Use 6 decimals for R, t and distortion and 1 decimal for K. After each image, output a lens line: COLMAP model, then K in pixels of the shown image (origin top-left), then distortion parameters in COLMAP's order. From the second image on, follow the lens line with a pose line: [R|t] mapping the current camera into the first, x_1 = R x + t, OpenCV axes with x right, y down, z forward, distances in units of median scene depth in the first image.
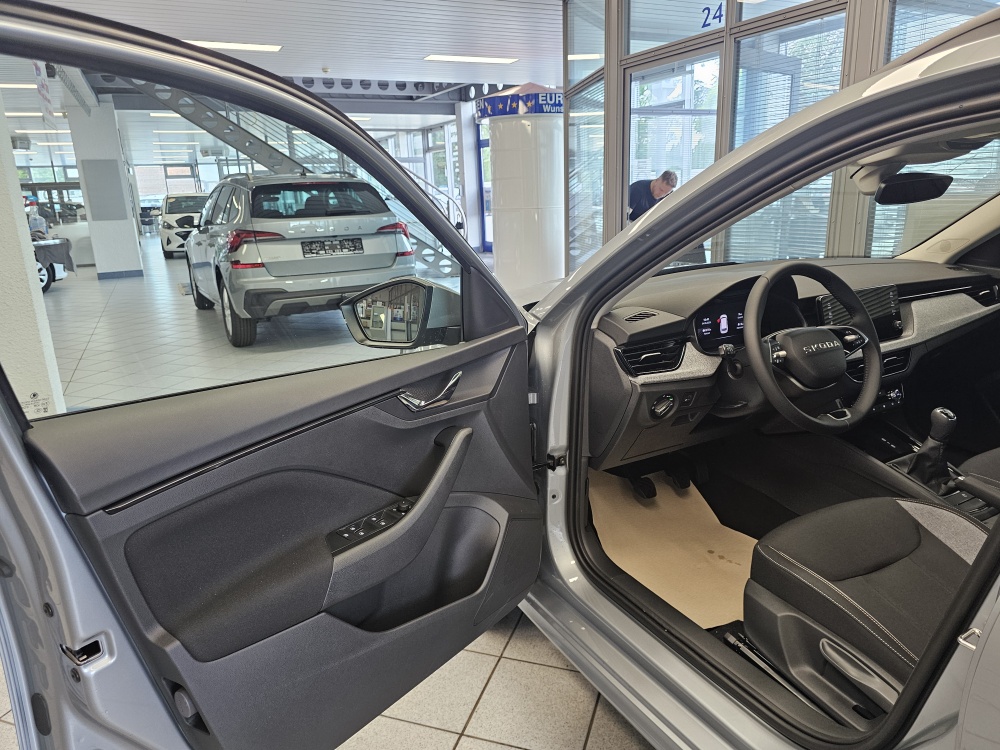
lens RADIAL K [[687.5, 0, 501.6], [0, 687.5, 371.1], [0, 0, 1]] dist [0.058324, -0.060515]
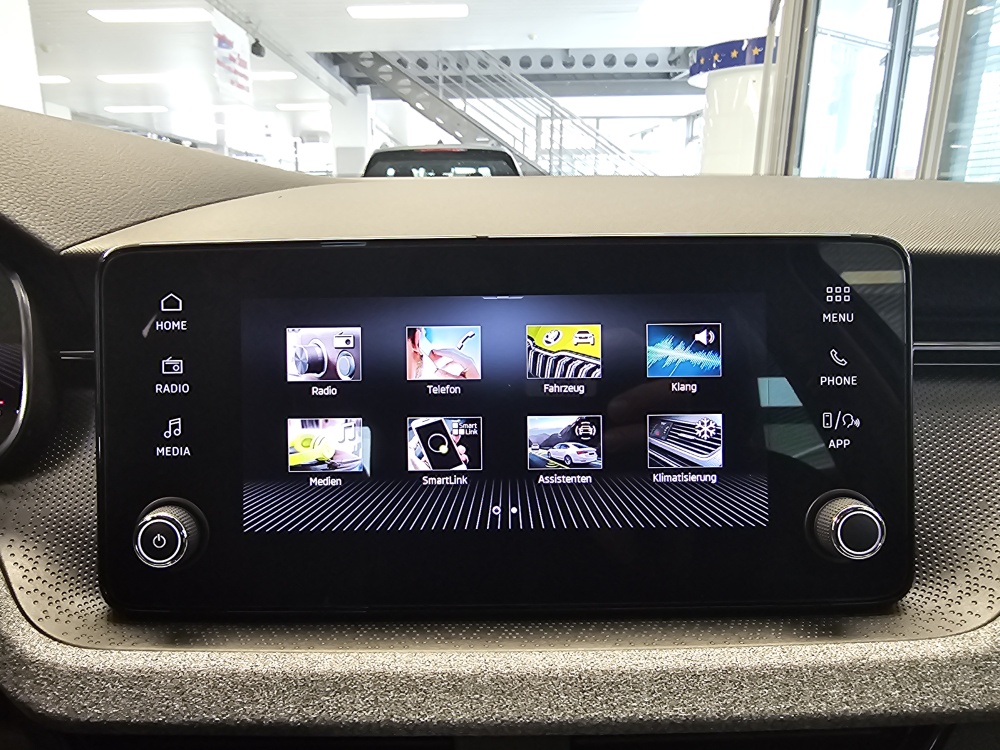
lens RADIAL K [[694.4, 0, 442.6], [0, 694.4, 380.8], [0, 0, 1]] dist [-0.004461, -0.002088]
pose [[0.880081, 0.147876, -0.451210, 0.169634], [-0.144477, 0.988608, 0.042197, -0.027091], [0.452309, 0.028052, 0.891420, 0.257754]]
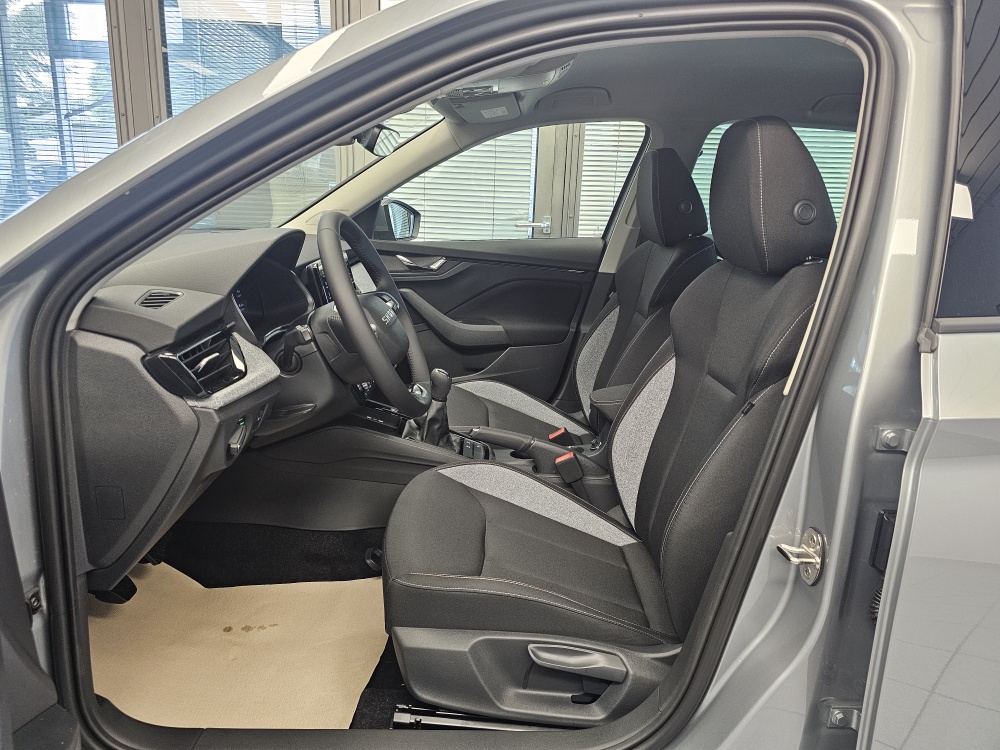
lens RADIAL K [[680.3, 0, 497.5], [0, 680.3, 357.8], [0, 0, 1]] dist [0.022013, -0.000715]
pose [[0.451180, -0.157556, 0.878415, -0.048792], [0.180276, 0.980091, 0.083198, -0.007212], [-0.874035, 0.120820, 0.470601, 0.129084]]
